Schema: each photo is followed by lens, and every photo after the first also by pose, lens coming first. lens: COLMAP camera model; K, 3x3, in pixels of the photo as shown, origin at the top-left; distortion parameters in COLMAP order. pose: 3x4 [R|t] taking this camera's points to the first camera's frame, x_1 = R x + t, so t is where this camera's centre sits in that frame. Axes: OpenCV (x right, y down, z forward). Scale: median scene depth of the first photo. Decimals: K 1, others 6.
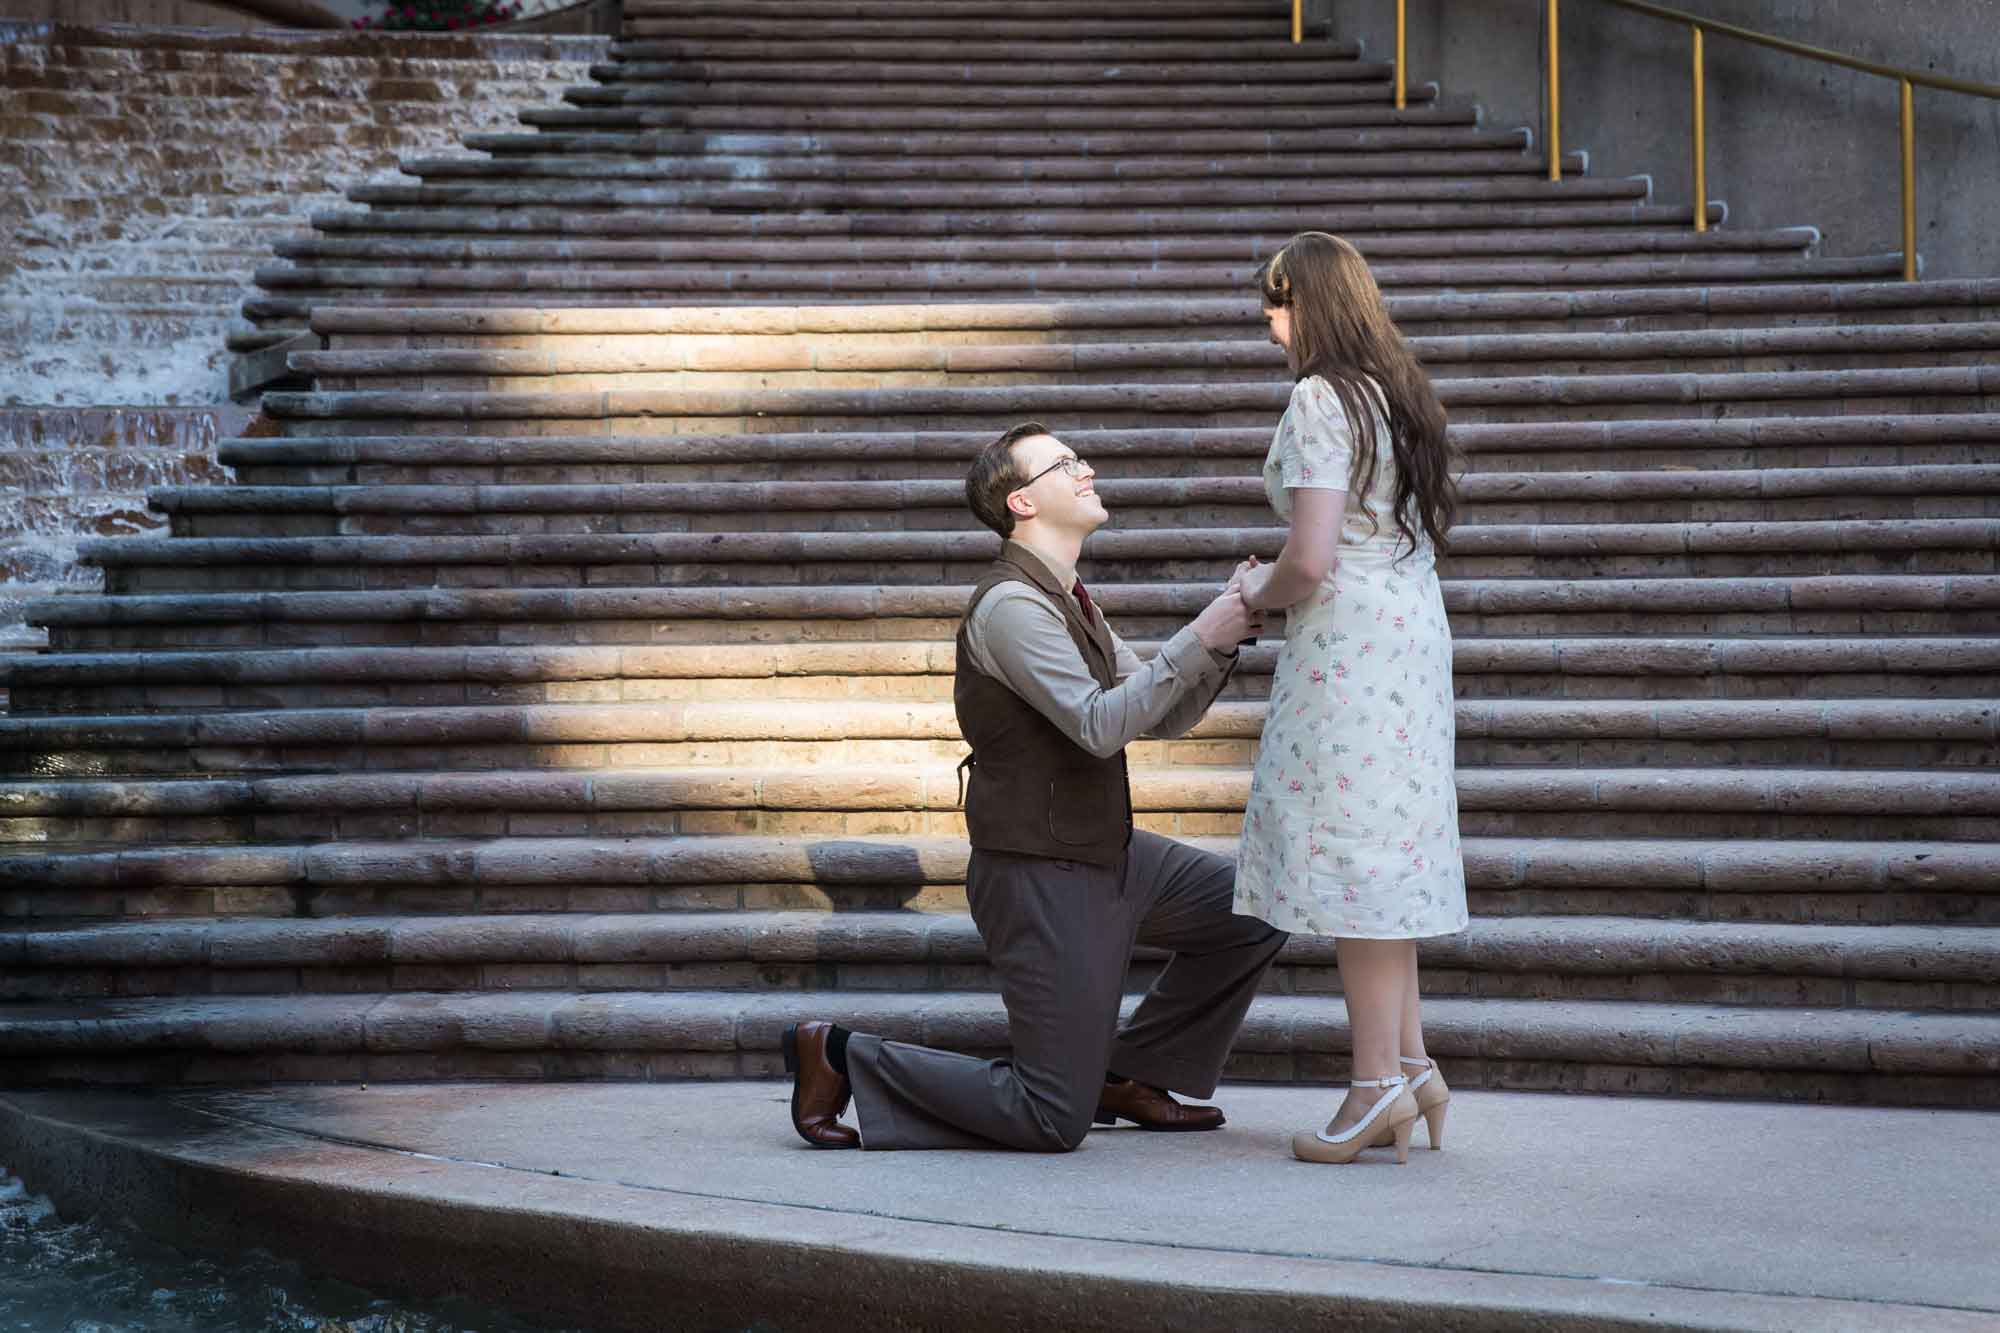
lens RADIAL K [[4256.1, 0, 998.4], [0, 4256.1, 614.7], [0, 0, 1]] dist [0.027698, -0.198062]
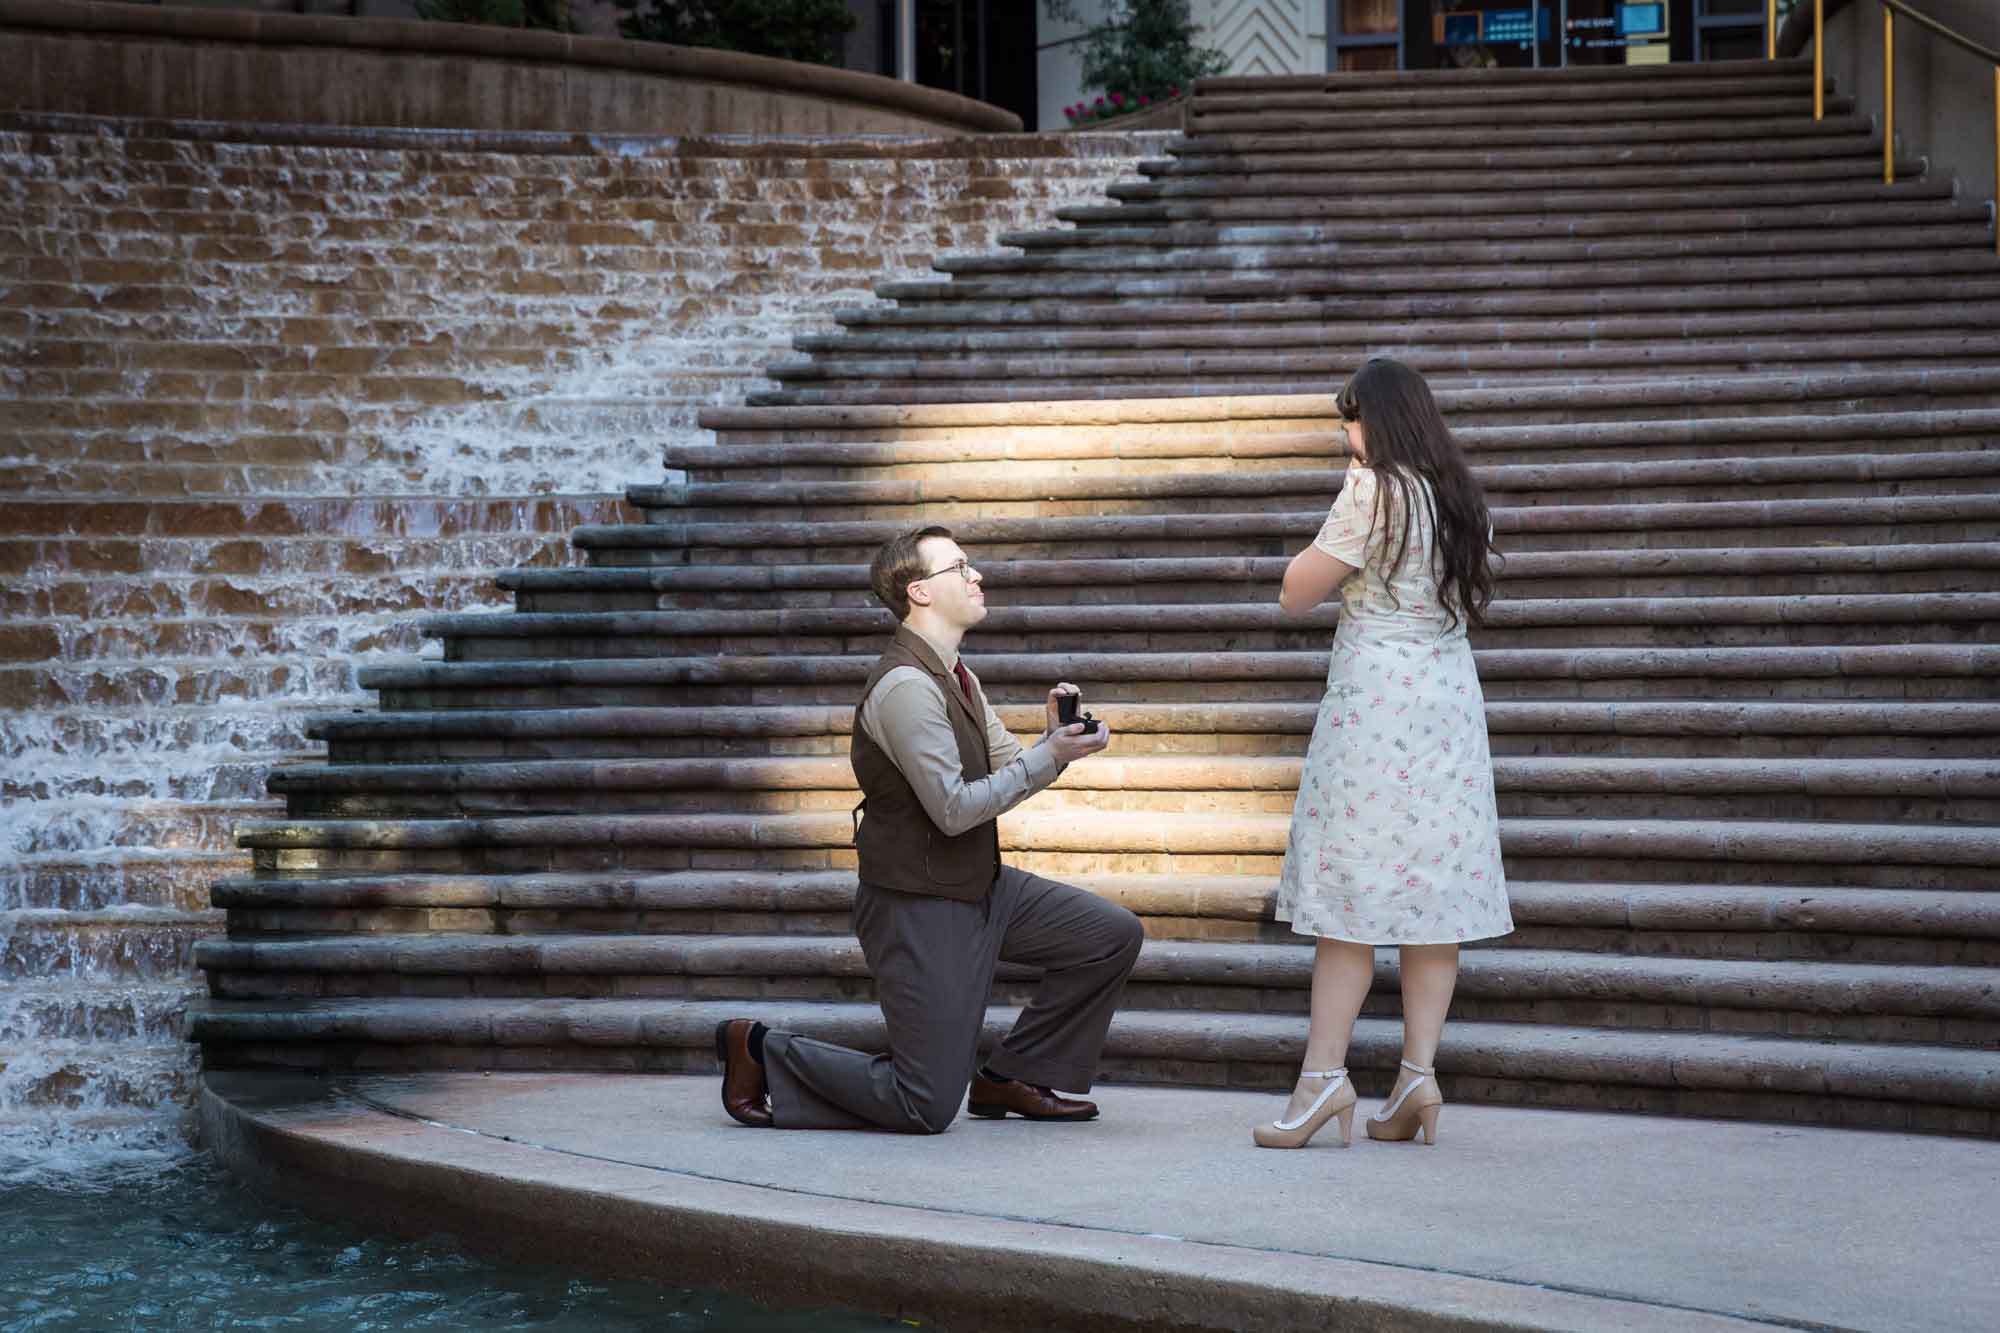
lens RADIAL K [[4357.4, 0, 1000.0], [0, 4357.4, 666.5], [0, 0, 1]] dist [0.040859, -0.338148]
pose [[0.968671, -0.000200, -0.248348, 0.231597], [0.000586, 0.999999, 0.001481, -0.004930], [0.248348, -0.001580, 0.968670, -0.125407]]
